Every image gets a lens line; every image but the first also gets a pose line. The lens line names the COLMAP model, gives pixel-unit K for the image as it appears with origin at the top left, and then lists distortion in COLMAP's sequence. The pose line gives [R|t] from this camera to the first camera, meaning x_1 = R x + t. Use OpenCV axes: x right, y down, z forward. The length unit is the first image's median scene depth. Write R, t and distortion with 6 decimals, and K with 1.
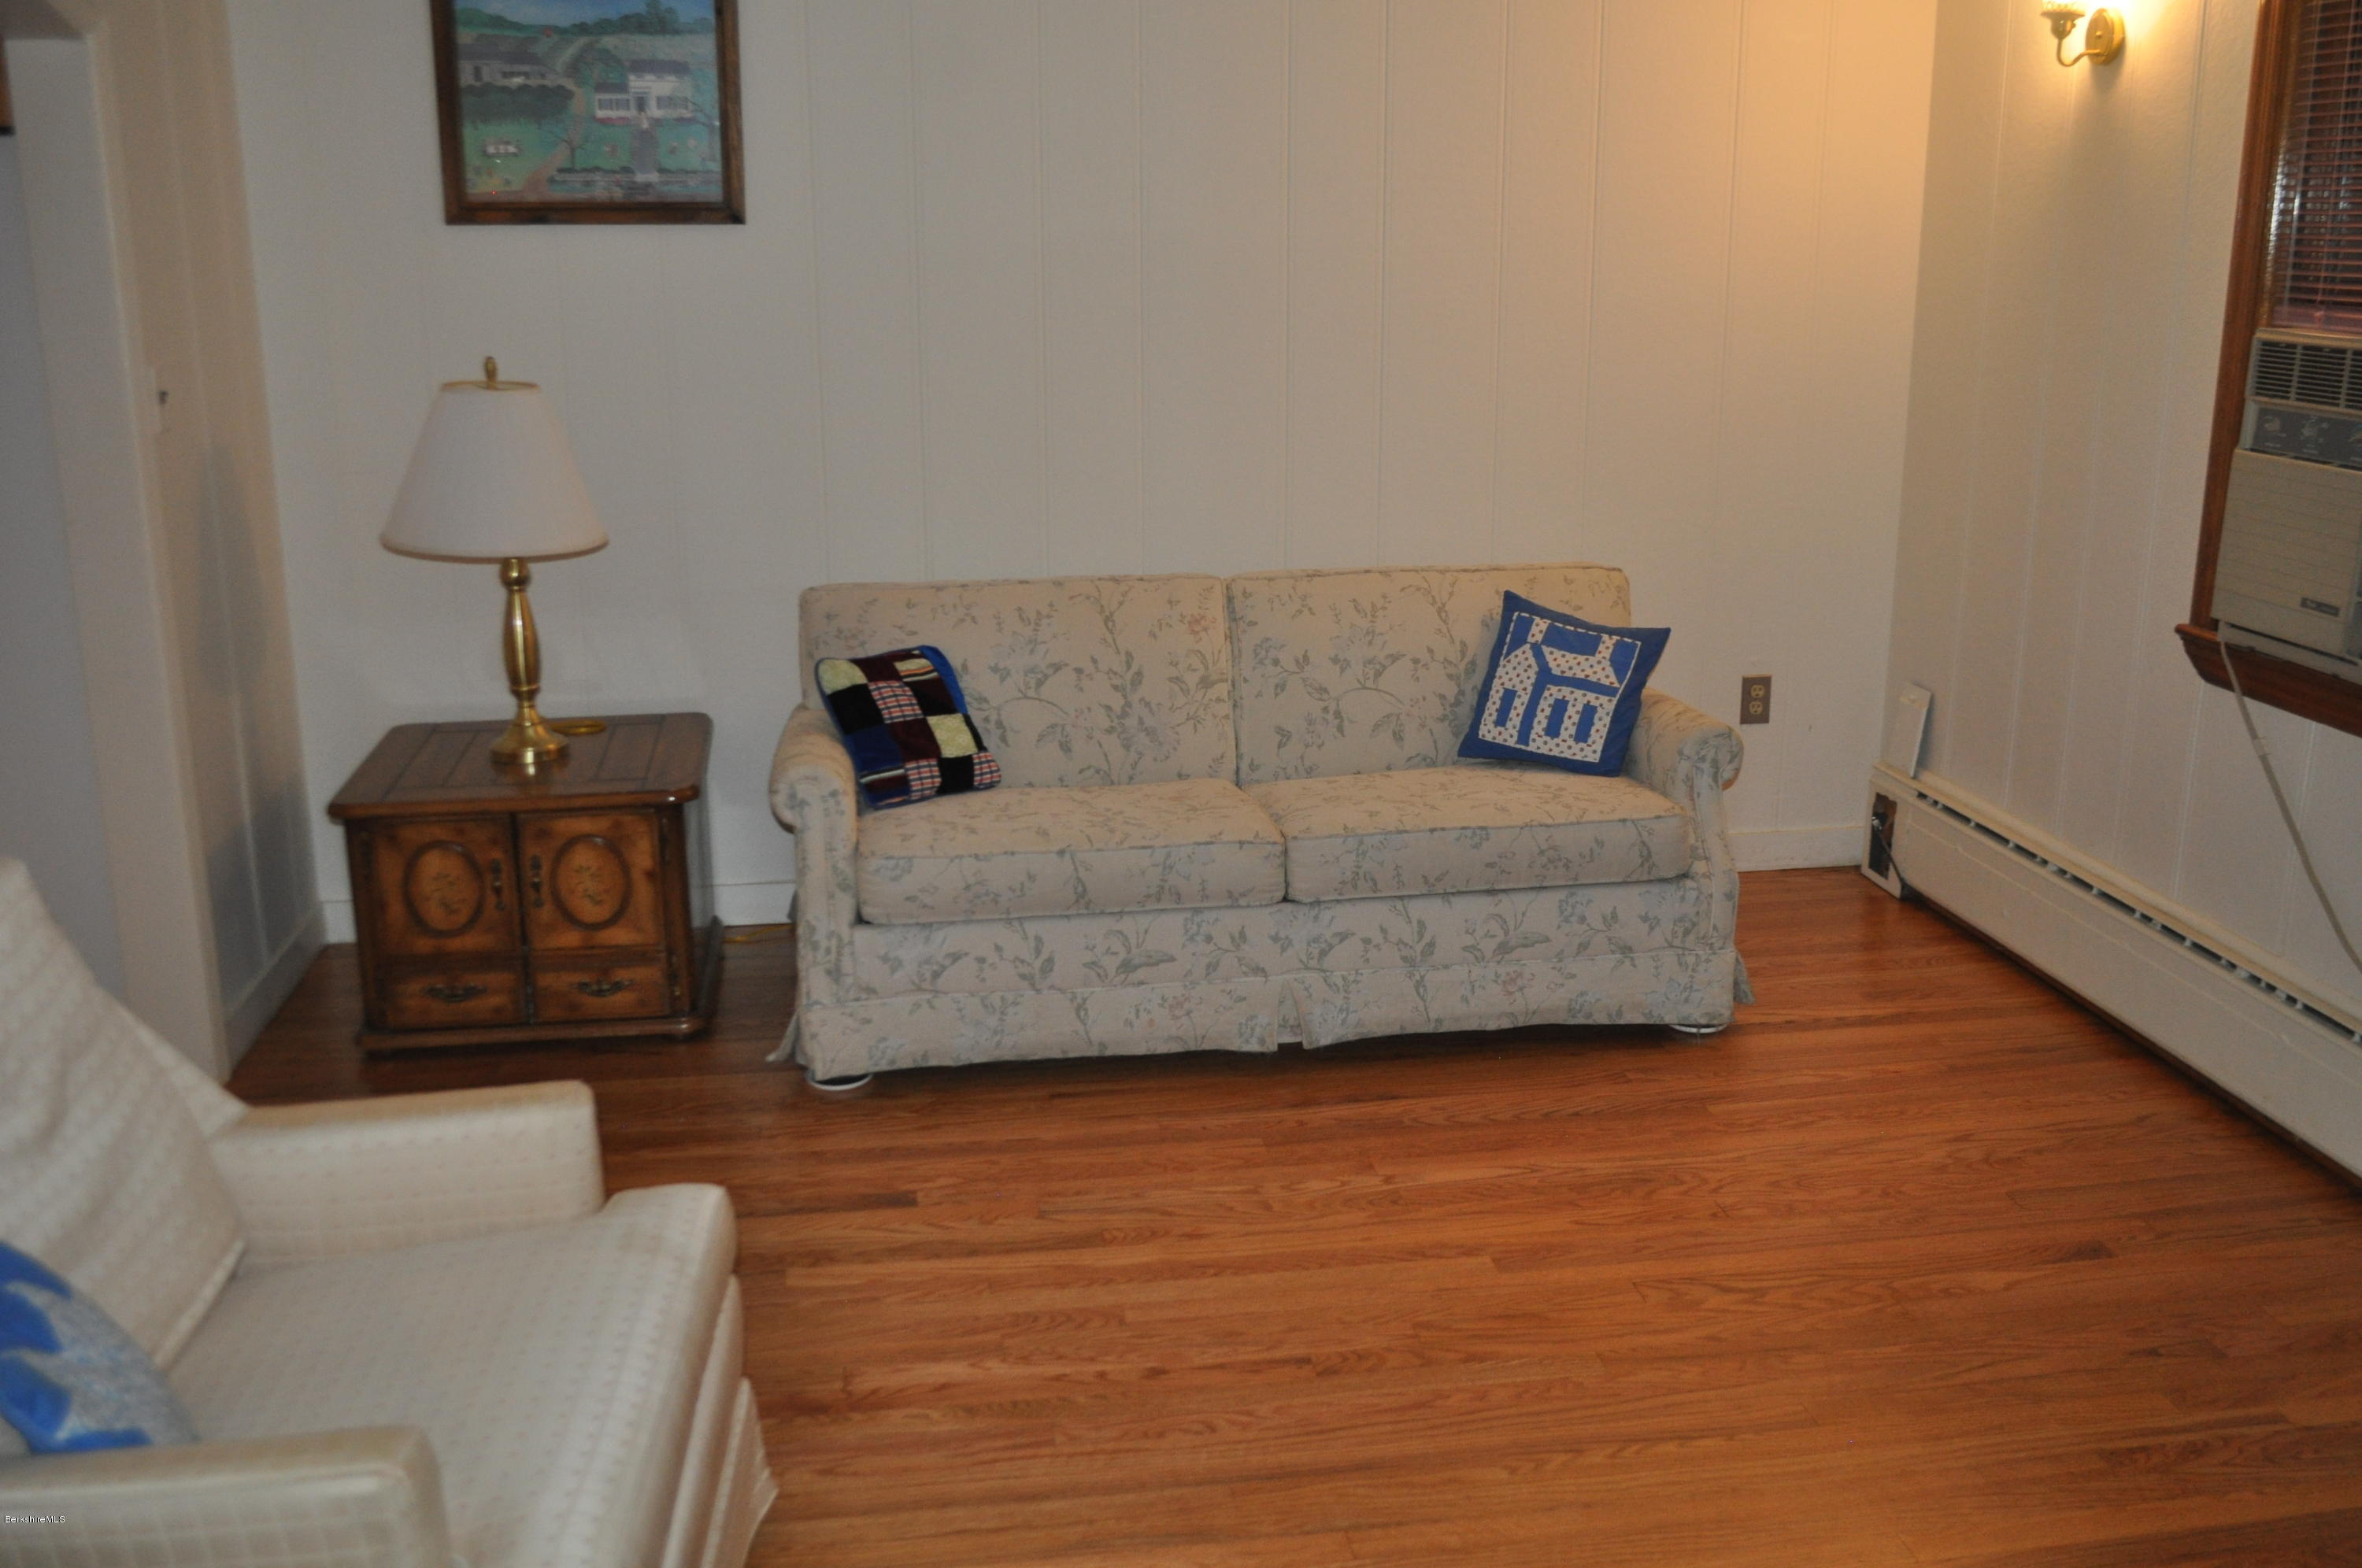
lens RADIAL K [[2182.8, 0, 1184.8], [0, 2182.8, 783.7], [0, 0, 1]] dist [-0.001142, 0.000000]
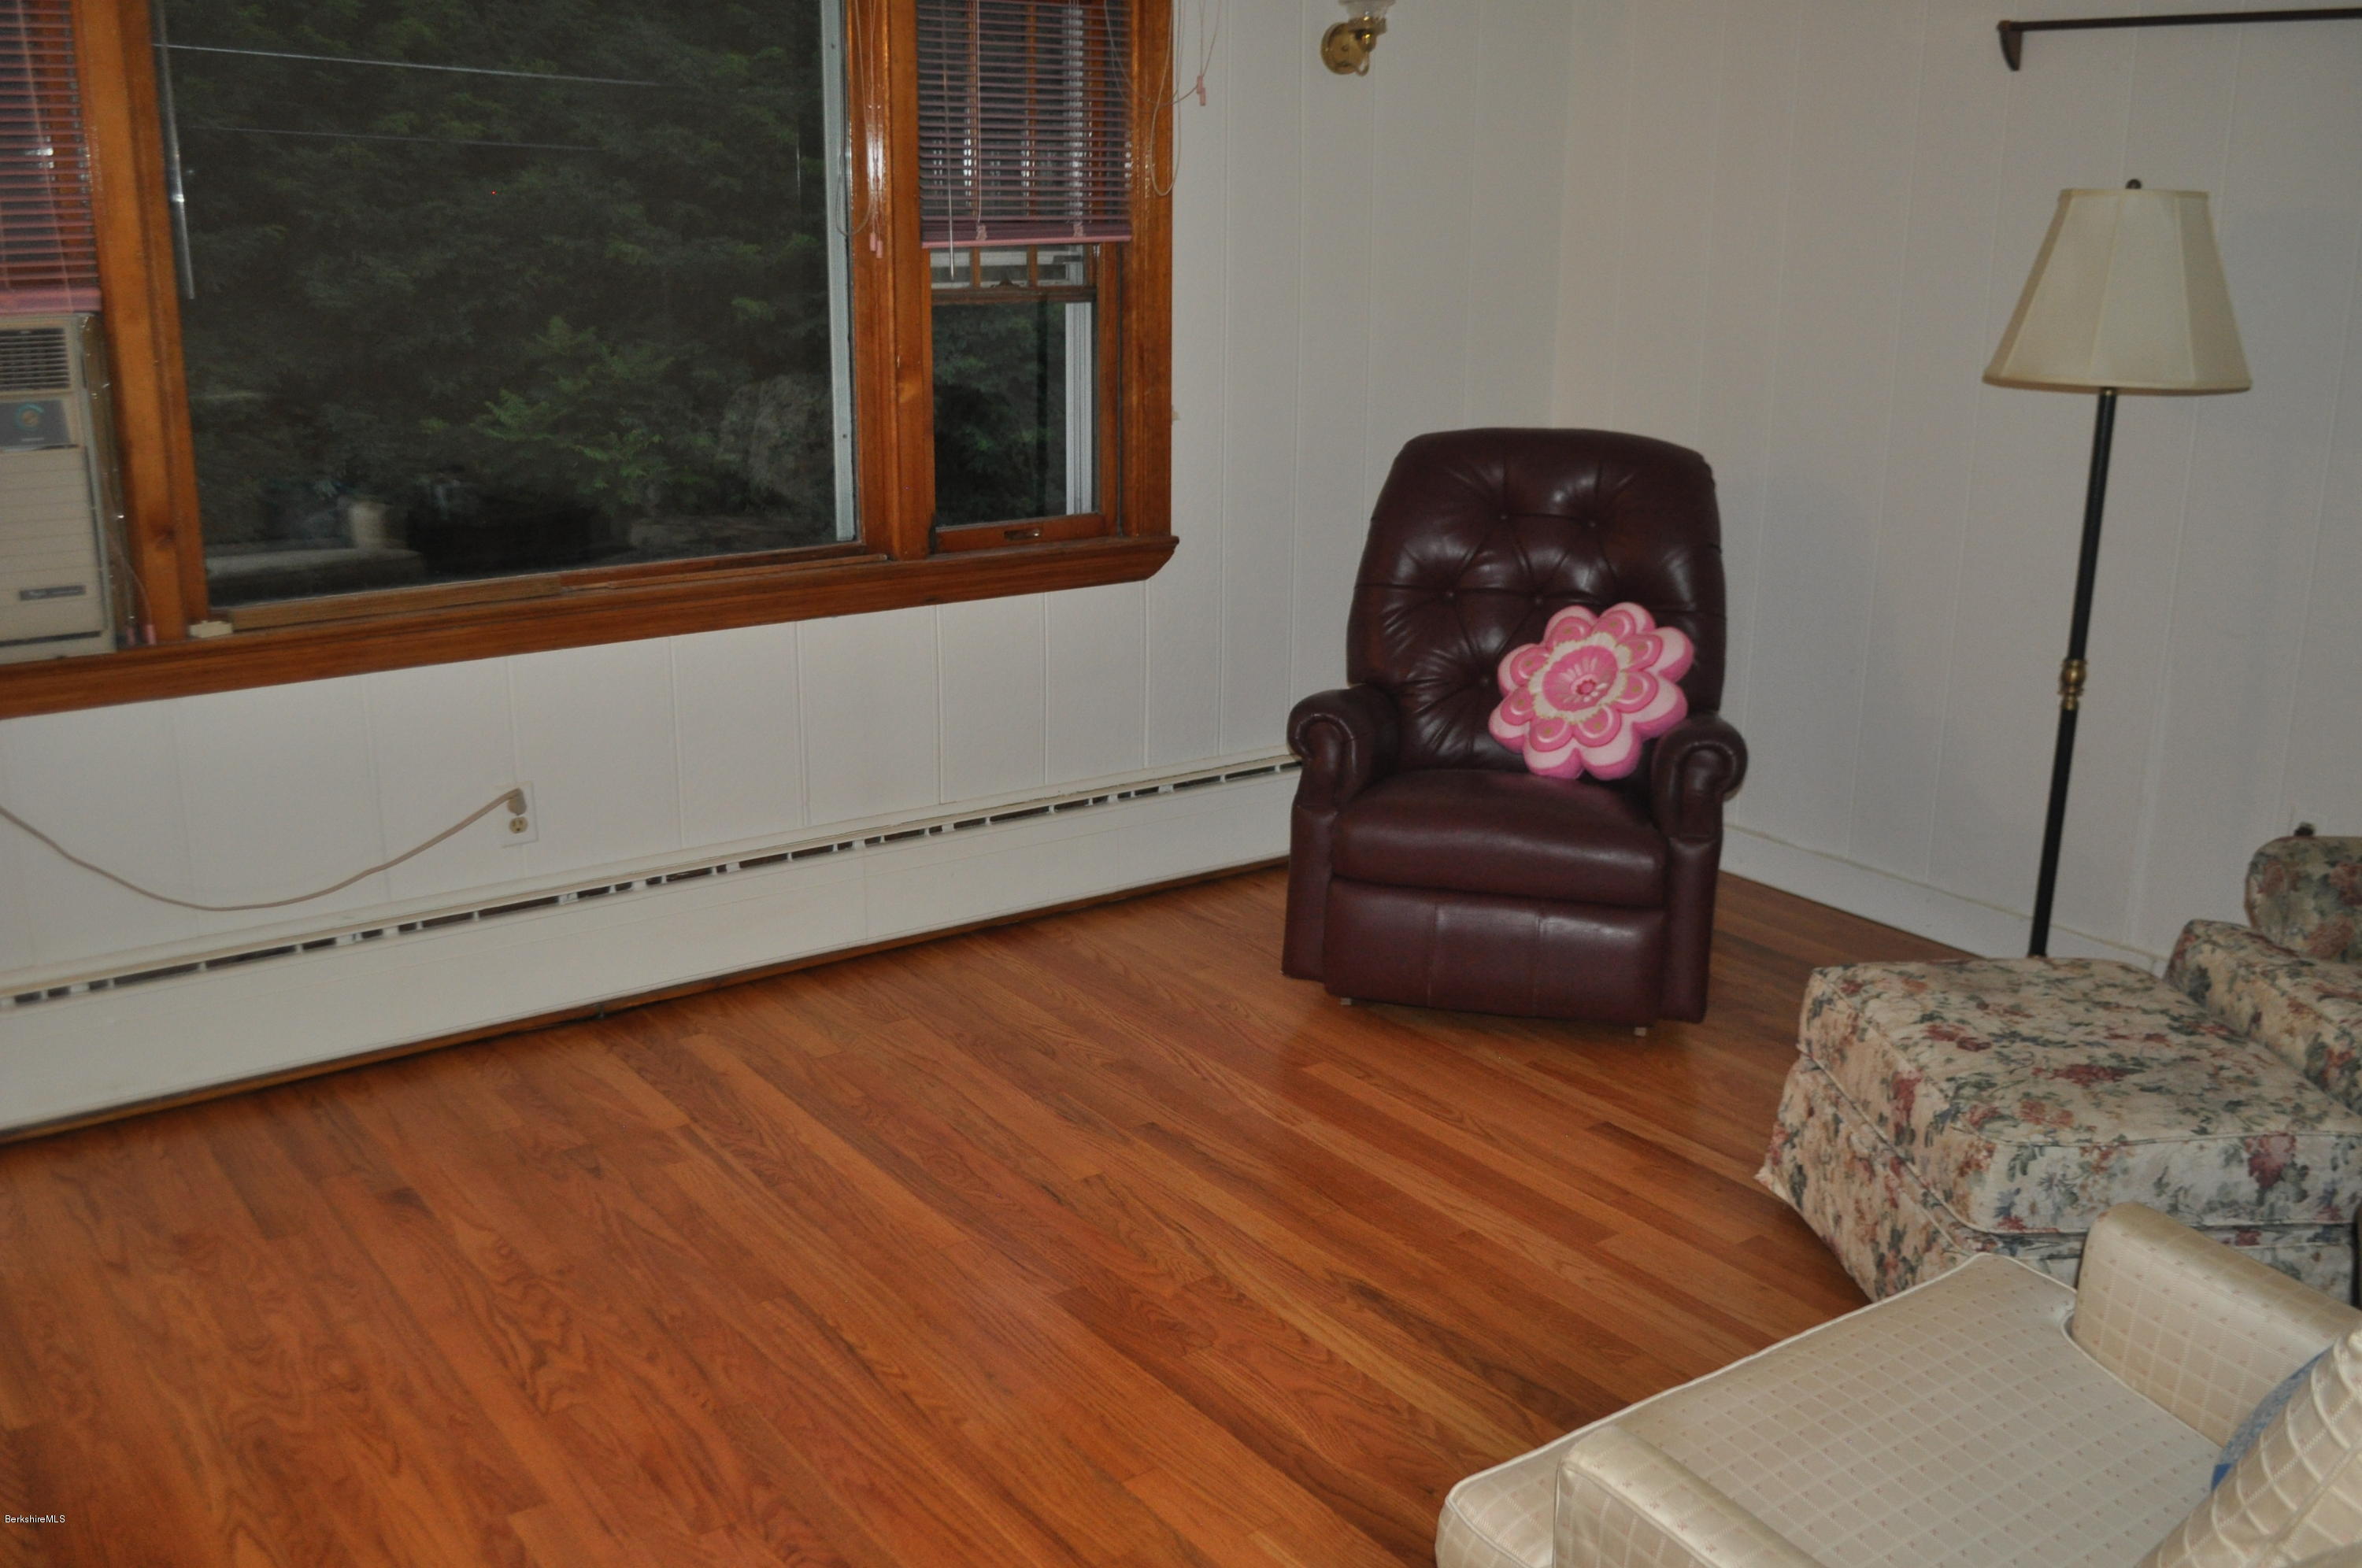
lens RADIAL K [[2182.8, 0, 1181.4], [0, 2182.8, 783.1], [0, 0, 1]] dist [-0.001142, 0.000000]
pose [[-0.473442, -0.236216, 0.848560, -0.584291], [0.219524, 0.901328, 0.373385, -0.264627], [-0.853031, 0.363055, -0.374871, 0.990893]]
